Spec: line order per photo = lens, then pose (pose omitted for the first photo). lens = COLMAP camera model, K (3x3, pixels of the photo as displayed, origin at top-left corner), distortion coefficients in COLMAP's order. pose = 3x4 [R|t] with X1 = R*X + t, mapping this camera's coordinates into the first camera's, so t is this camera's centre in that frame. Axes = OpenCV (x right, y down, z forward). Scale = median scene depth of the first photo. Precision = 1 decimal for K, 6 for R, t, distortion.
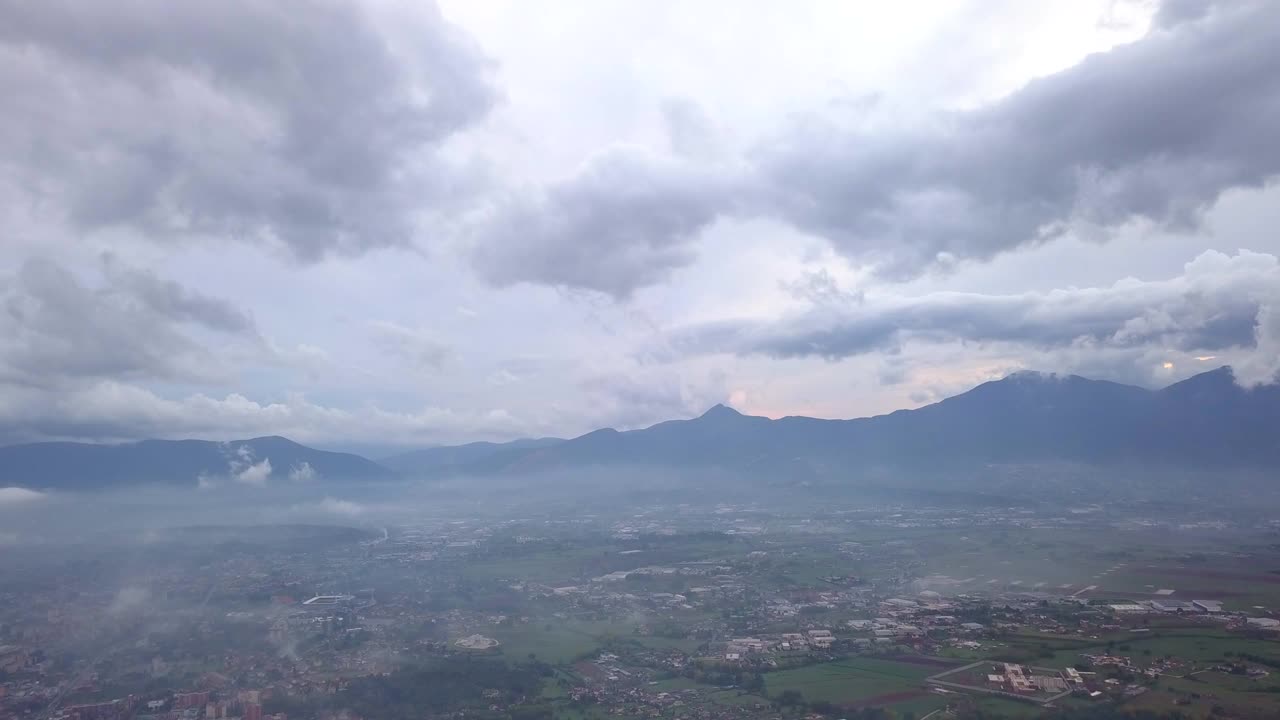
lens RADIAL K [[1002.4, 0, 640.0], [0, 1002.4, 360.0], [0, 0, 1]] dist [-0.003217, 0.006106]
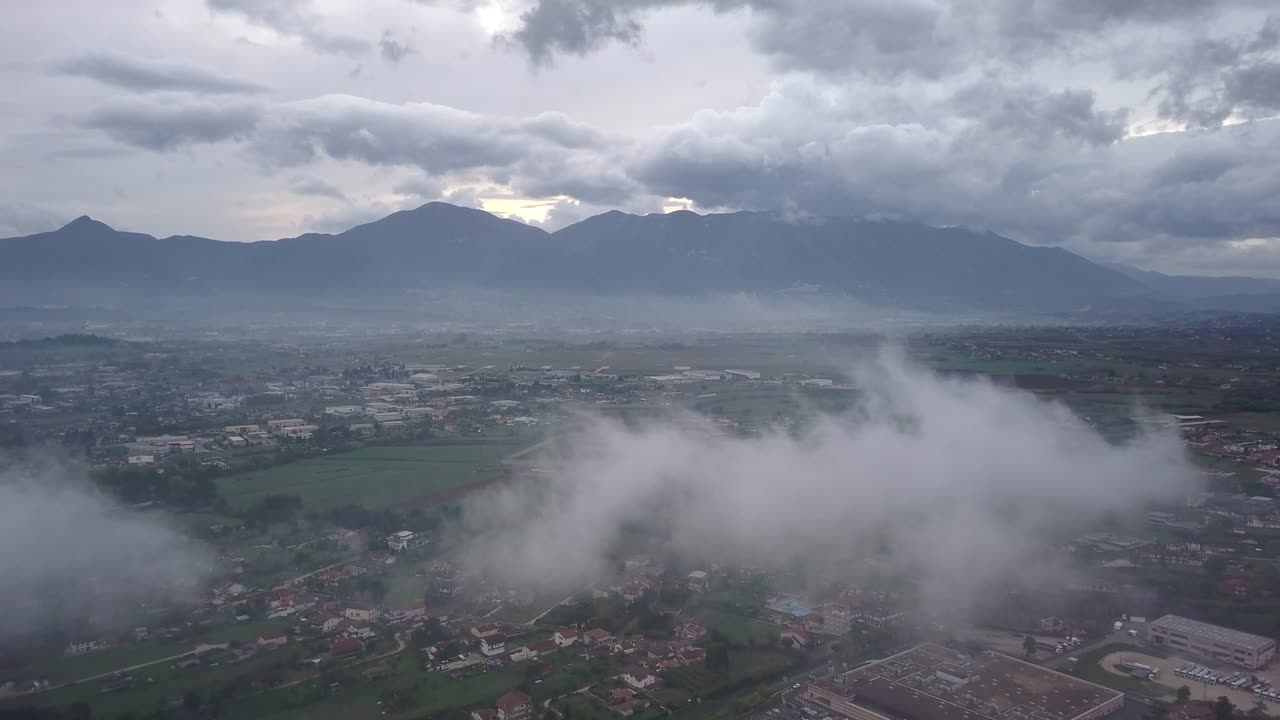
lens RADIAL K [[1002.4, 0, 640.0], [0, 1002.4, 360.0], [0, 0, 1]] dist [-0.003217, 0.006106]
pose [[0.832274, -0.010311, 0.554269, 0.013170], [-0.072769, 0.989144, 0.127669, 0.133785], [-0.549568, -0.146589, 0.822488, 0.355017]]
